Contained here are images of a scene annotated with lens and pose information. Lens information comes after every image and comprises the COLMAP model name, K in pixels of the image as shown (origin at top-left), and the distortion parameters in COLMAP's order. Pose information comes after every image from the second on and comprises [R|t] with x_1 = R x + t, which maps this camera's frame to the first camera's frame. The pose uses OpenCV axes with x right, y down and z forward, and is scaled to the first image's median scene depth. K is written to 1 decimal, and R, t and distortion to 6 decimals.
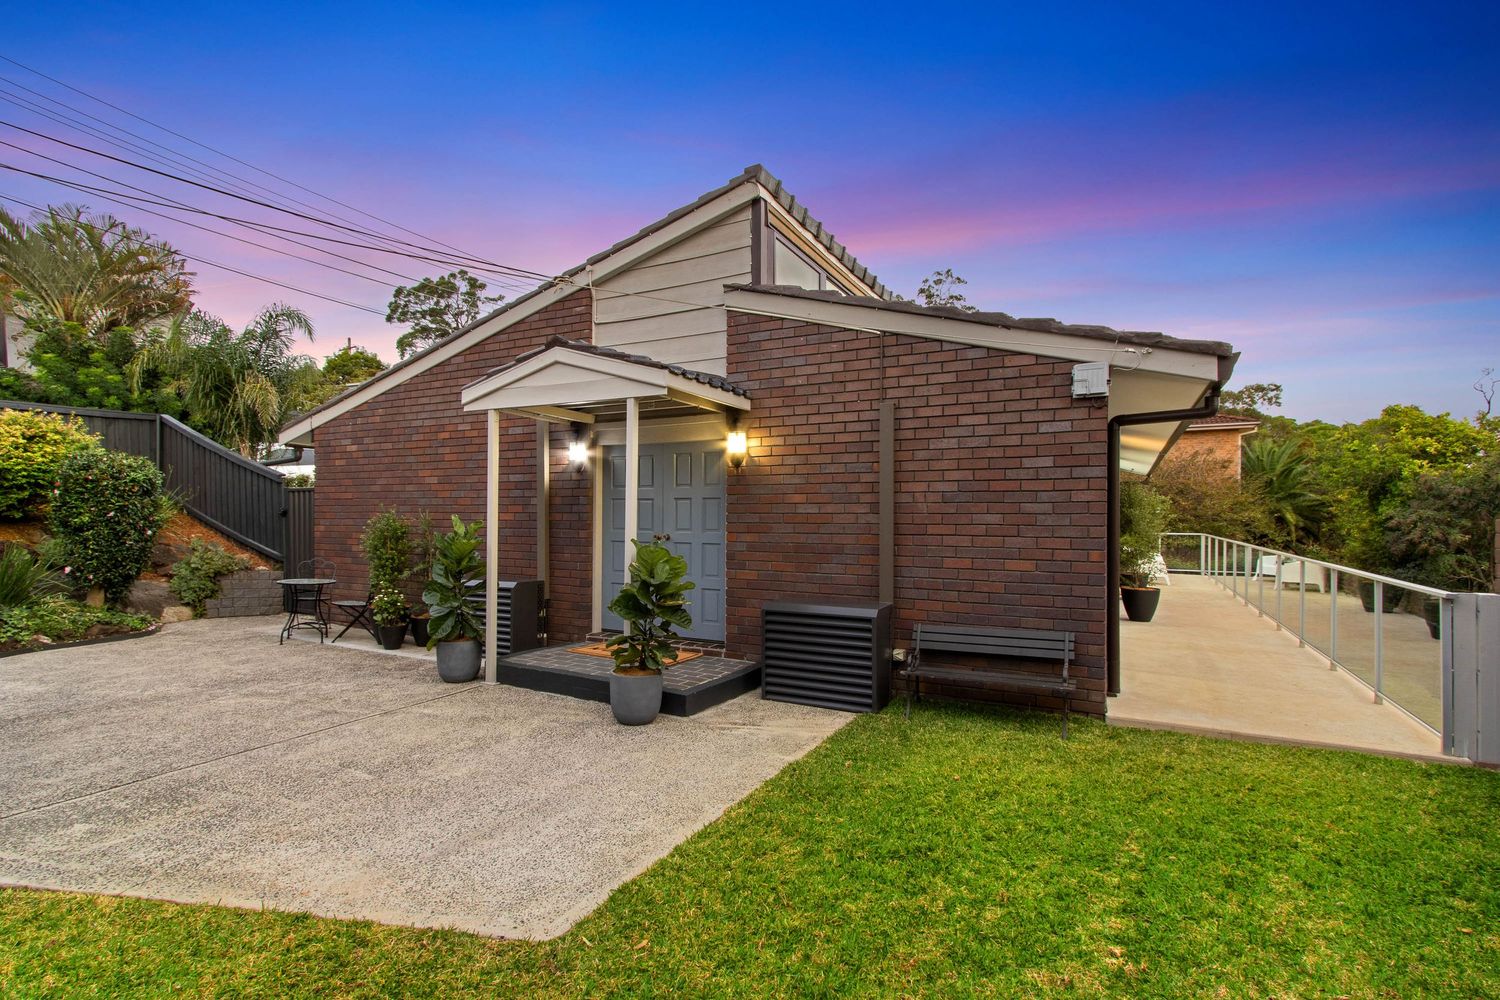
lens RADIAL K [[698.8, 0, 751.6], [0, 698.8, 500.1], [0, 0, 1]] dist [-0.003548, -0.000032]
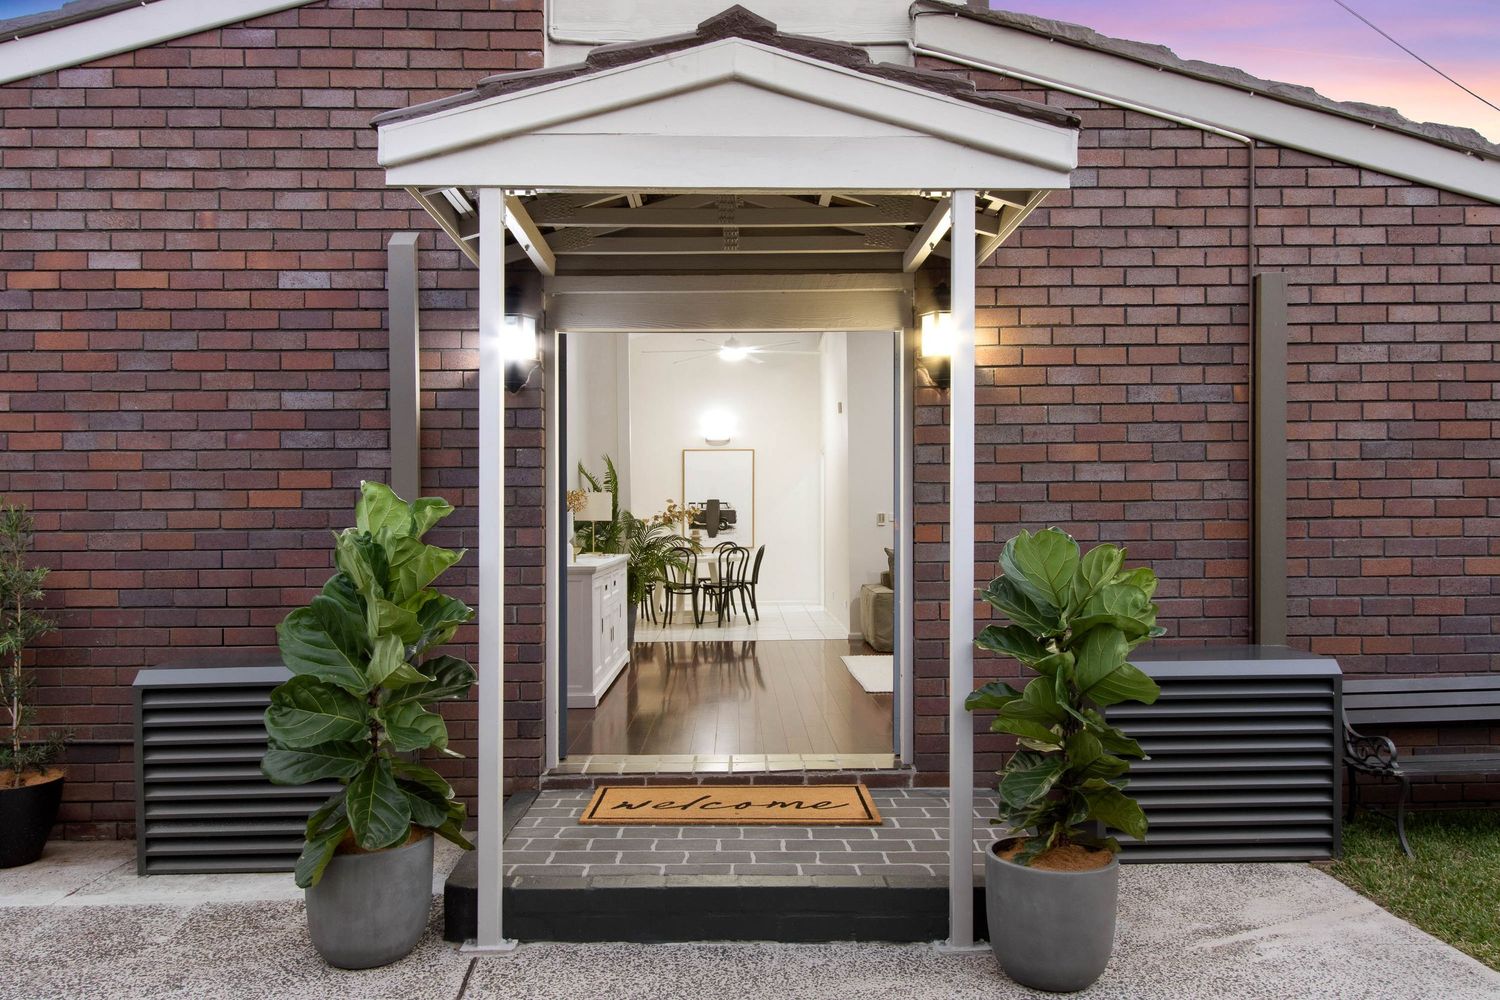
lens RADIAL K [[1055.5, 0, 749.7], [0, 1055.5, 507.5], [0, 0, 1]] dist [0.002723, 0.003448]
pose [[0.876954, -0.006543, 0.480530, -0.546676], [0.002847, 0.999960, 0.008420, 0.032678], [-0.480567, -0.006016, 0.876938, 0.482816]]
